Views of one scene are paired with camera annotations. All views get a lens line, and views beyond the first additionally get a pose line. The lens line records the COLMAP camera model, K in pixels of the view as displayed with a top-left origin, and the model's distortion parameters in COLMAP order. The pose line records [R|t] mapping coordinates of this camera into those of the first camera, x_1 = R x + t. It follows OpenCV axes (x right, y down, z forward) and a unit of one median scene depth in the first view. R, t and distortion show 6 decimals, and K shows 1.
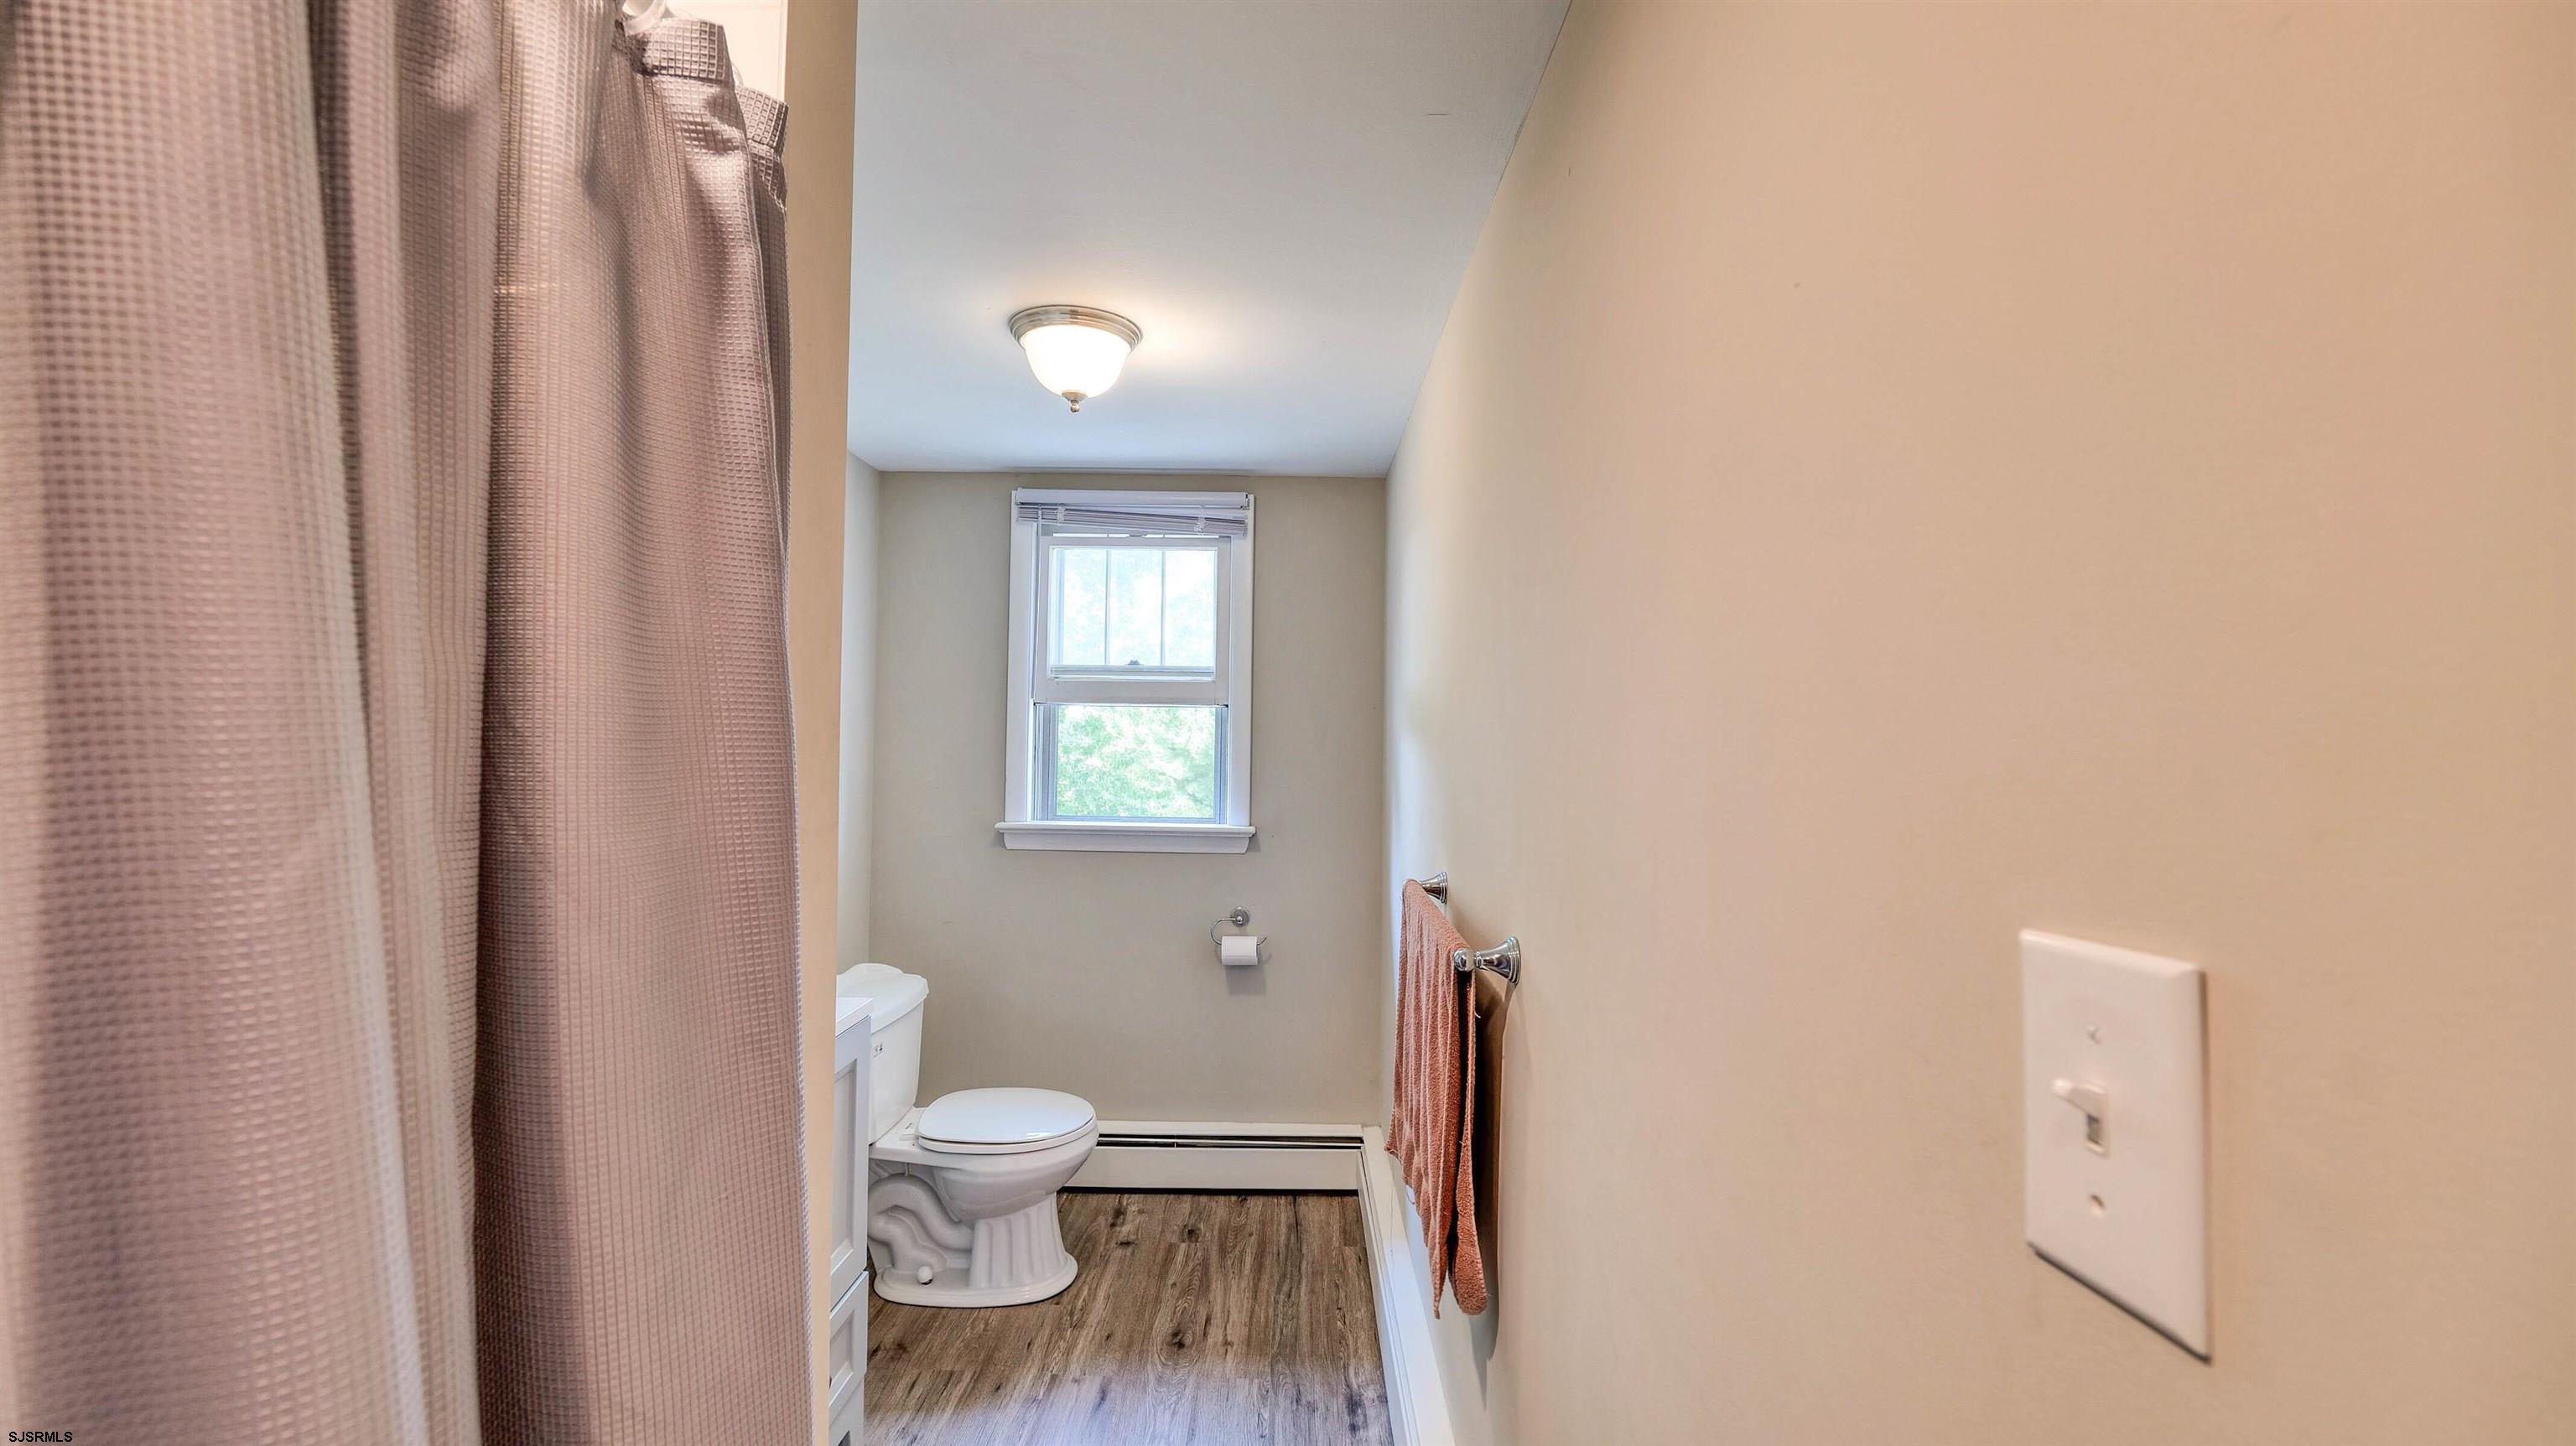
lens RADIAL K [[1045.2, 0, 1278.9], [0, 1045.2, 726.4], [0, 0, 1]] dist [-0.014063, 0.000477]
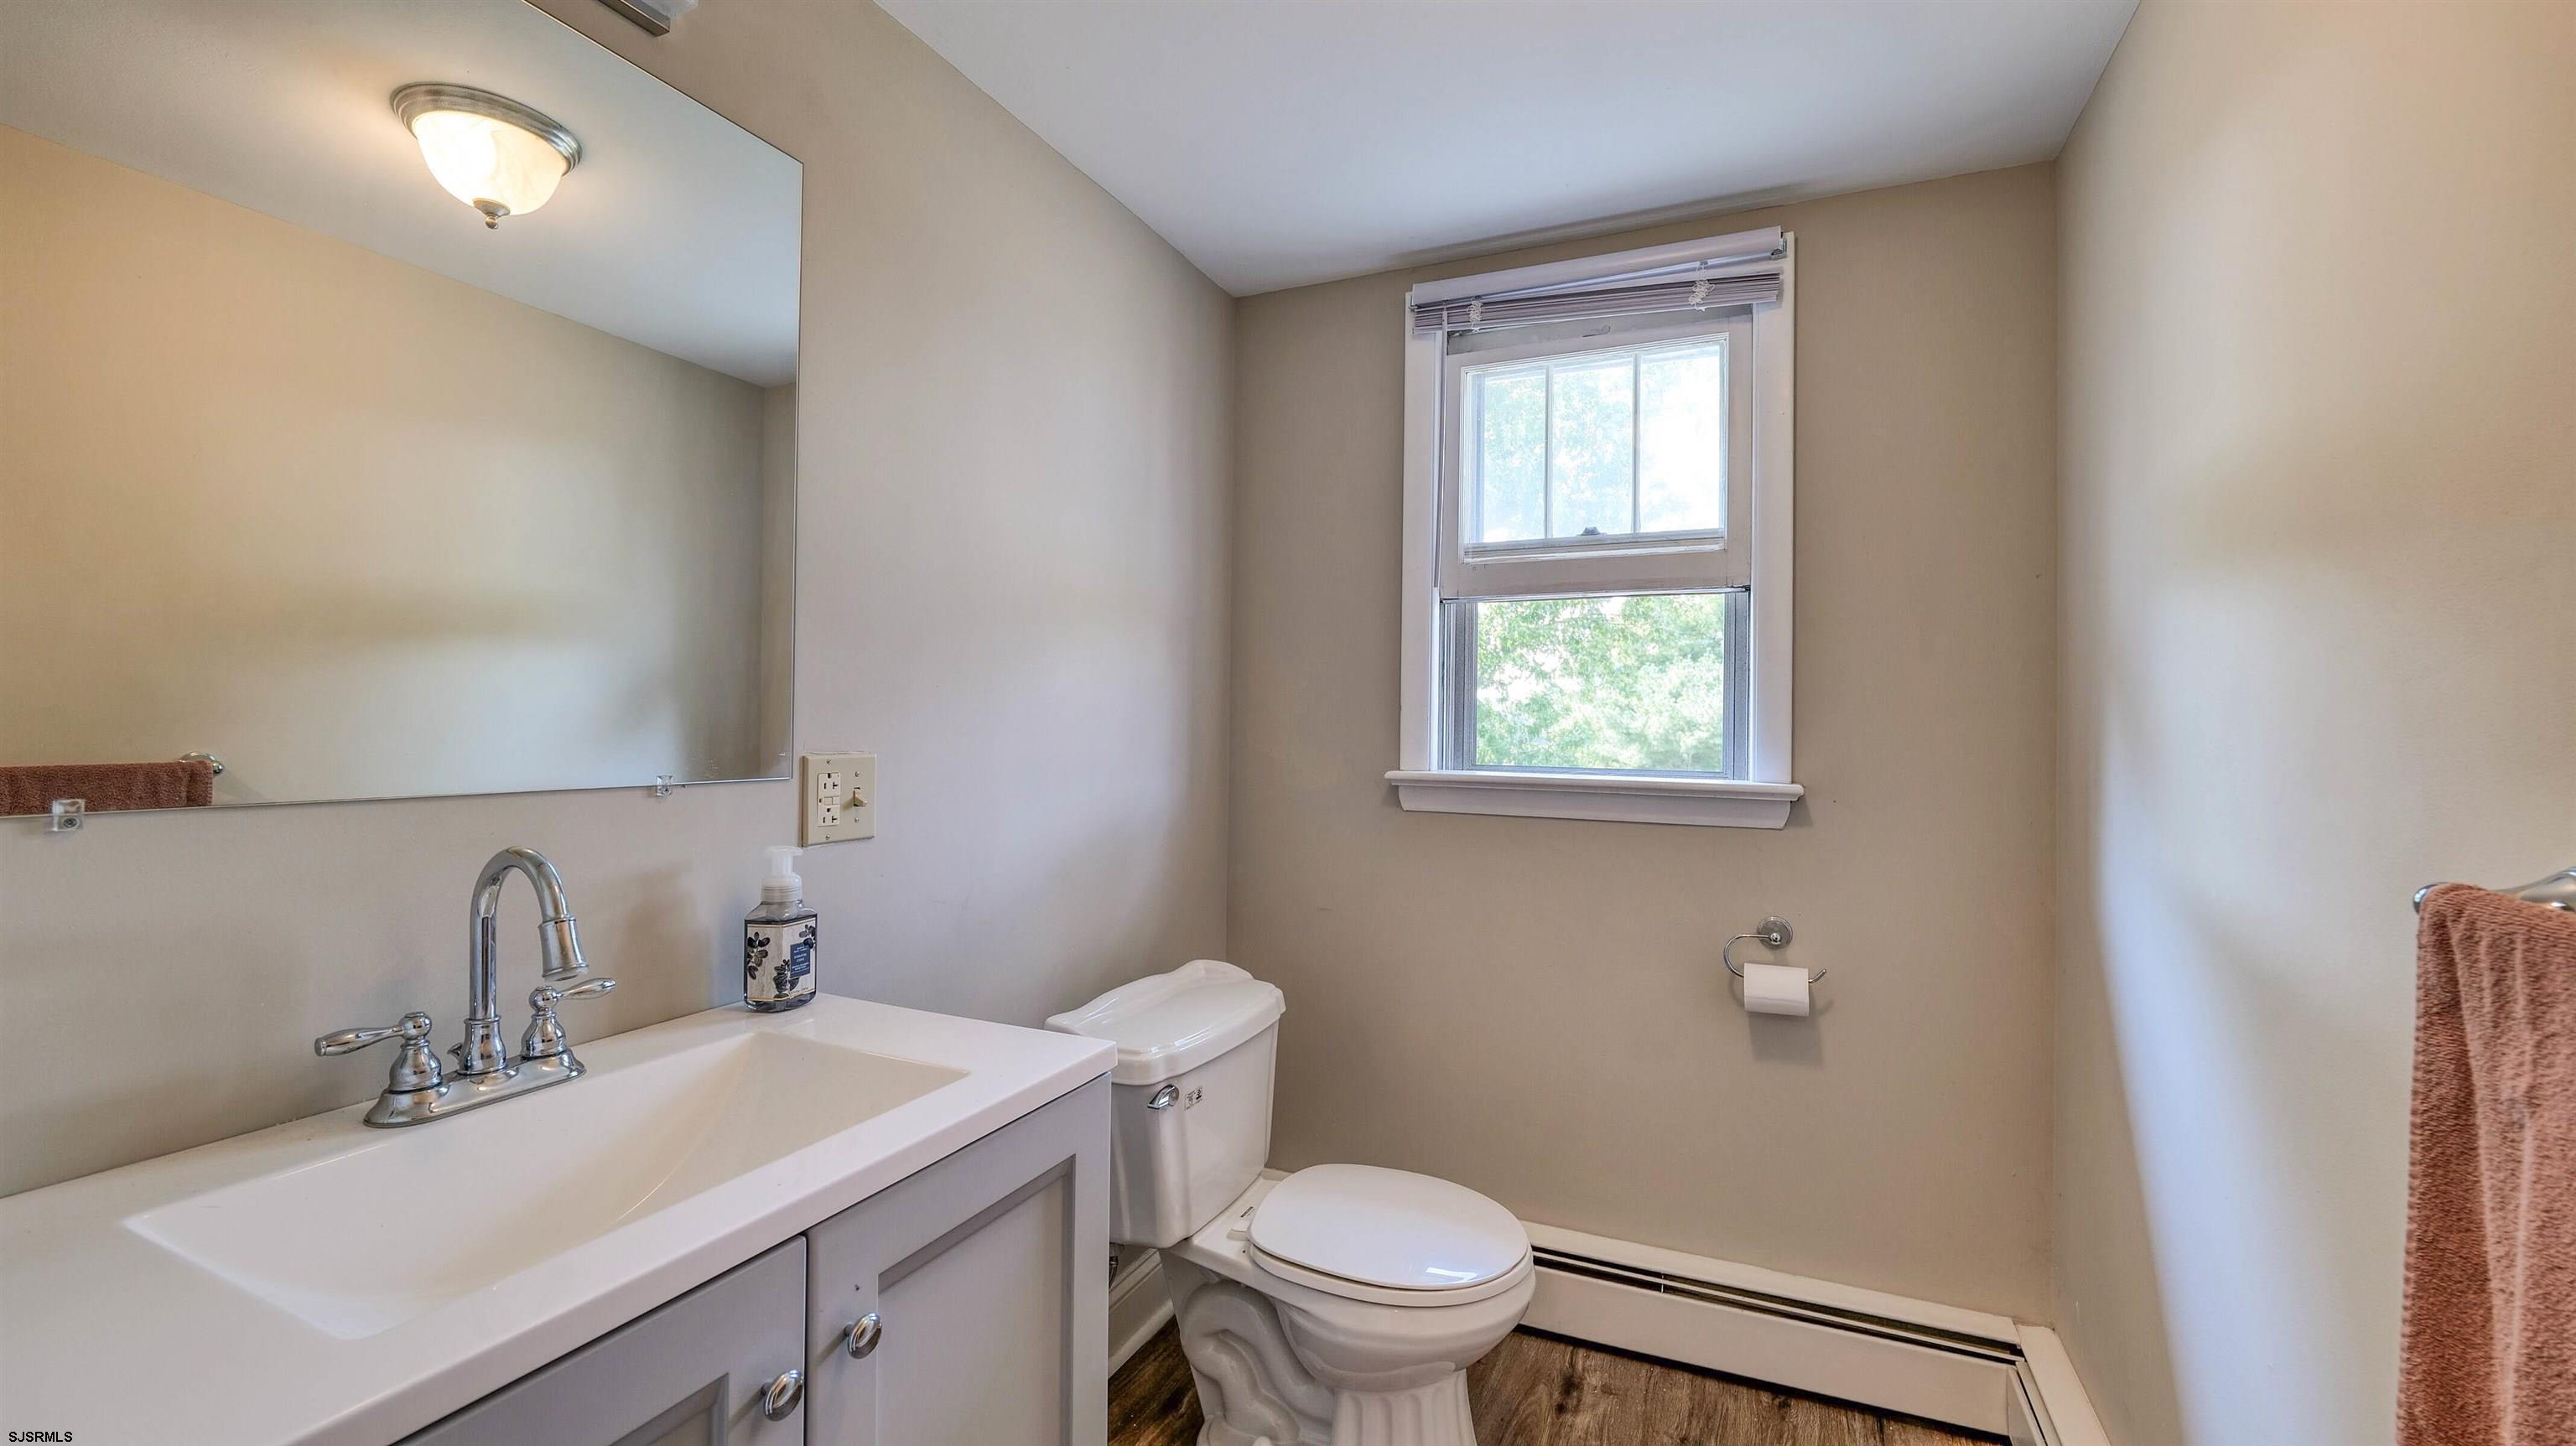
lens RADIAL K [[1045.2, 0, 1268.5], [0, 1045.2, 725.1], [0, 0, 1]] dist [-0.014063, 0.000477]
pose [[0.910802, -0.005178, -0.412811, -0.055225], [0.007704, 0.999960, 0.004455, 0.057826], [0.412772, -0.007237, 0.910806, 0.333929]]
